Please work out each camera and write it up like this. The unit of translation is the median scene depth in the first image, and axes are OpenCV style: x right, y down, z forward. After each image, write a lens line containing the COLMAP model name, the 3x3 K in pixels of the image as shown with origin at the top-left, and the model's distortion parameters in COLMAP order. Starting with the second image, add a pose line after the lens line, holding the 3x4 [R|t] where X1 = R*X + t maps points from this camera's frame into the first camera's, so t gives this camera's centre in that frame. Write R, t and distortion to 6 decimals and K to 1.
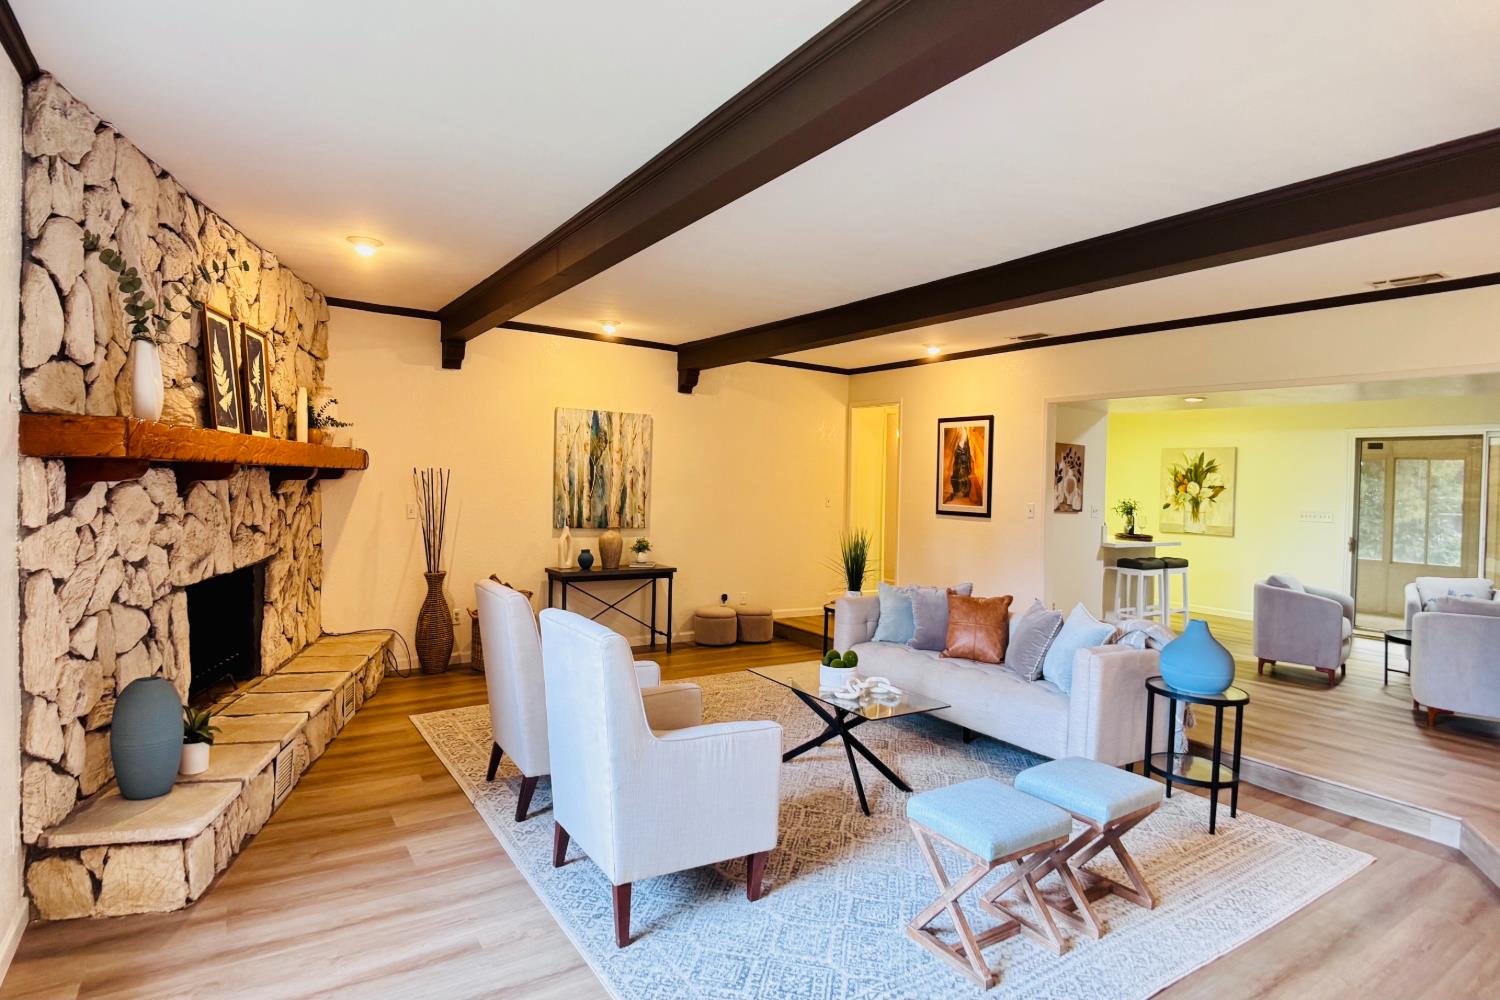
lens RADIAL K [[781.9, 0, 746.4], [0, 781.9, 490.8], [0, 0, 1]] dist [0.004370, -0.027426]
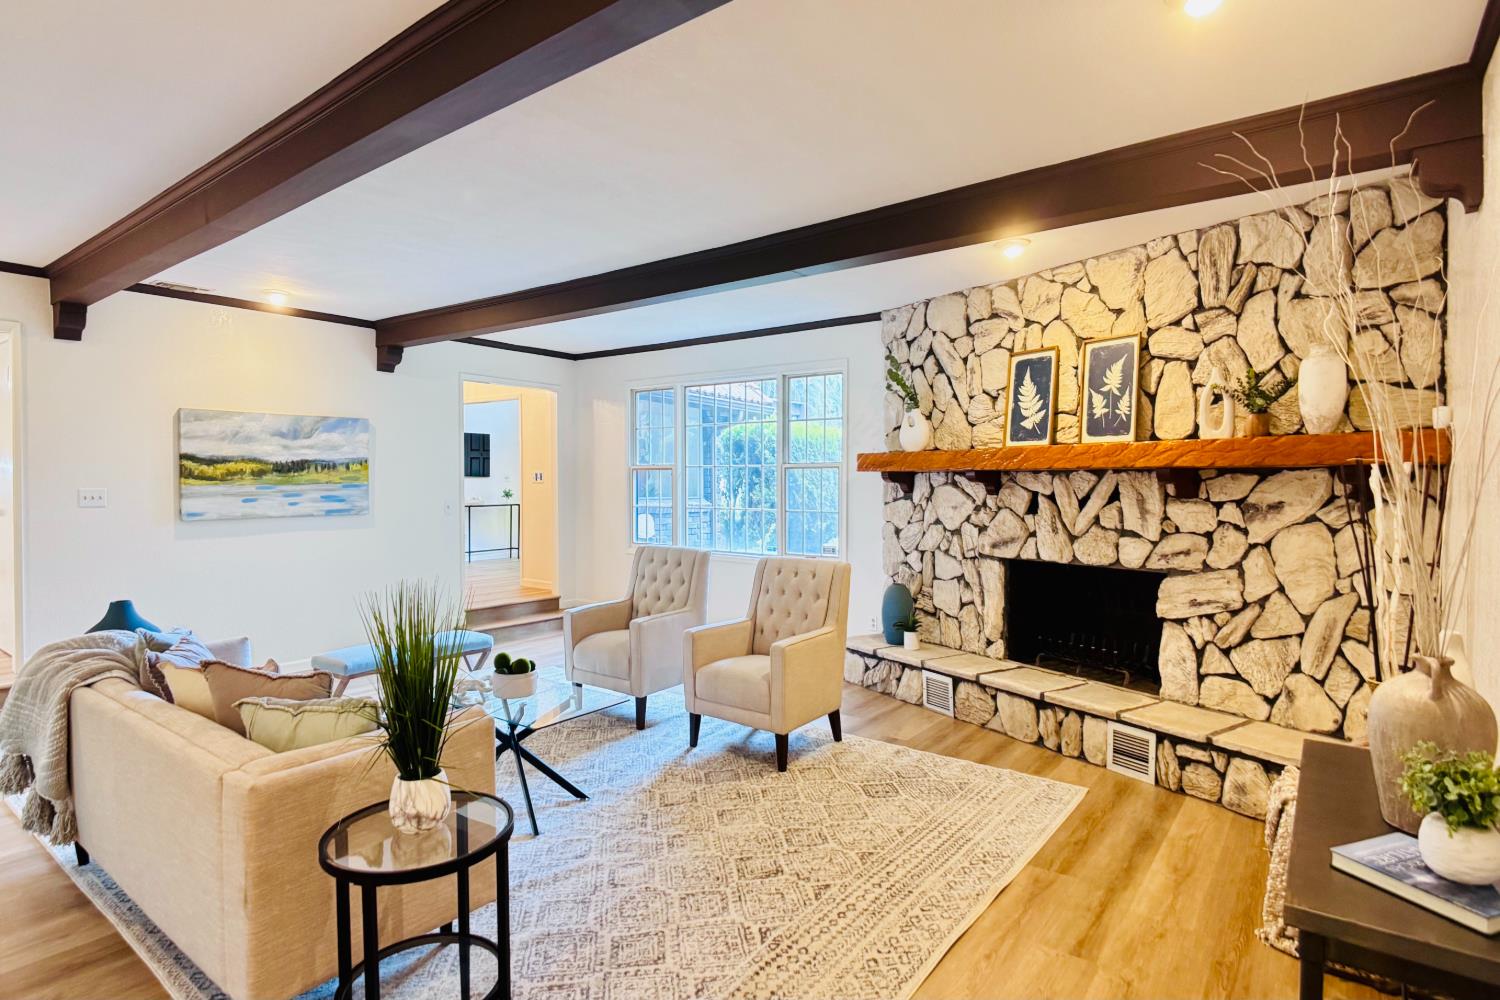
lens RADIAL K [[781.9, 0, 746.4], [0, 781.9, 490.8], [0, 0, 1]] dist [0.004370, -0.027426]
pose [[-0.943752, -0.018415, -0.330141, 0.097568], [-0.023956, 0.999632, 0.012725, -0.003955], [0.329785, 0.019918, -0.943846, 1.077855]]
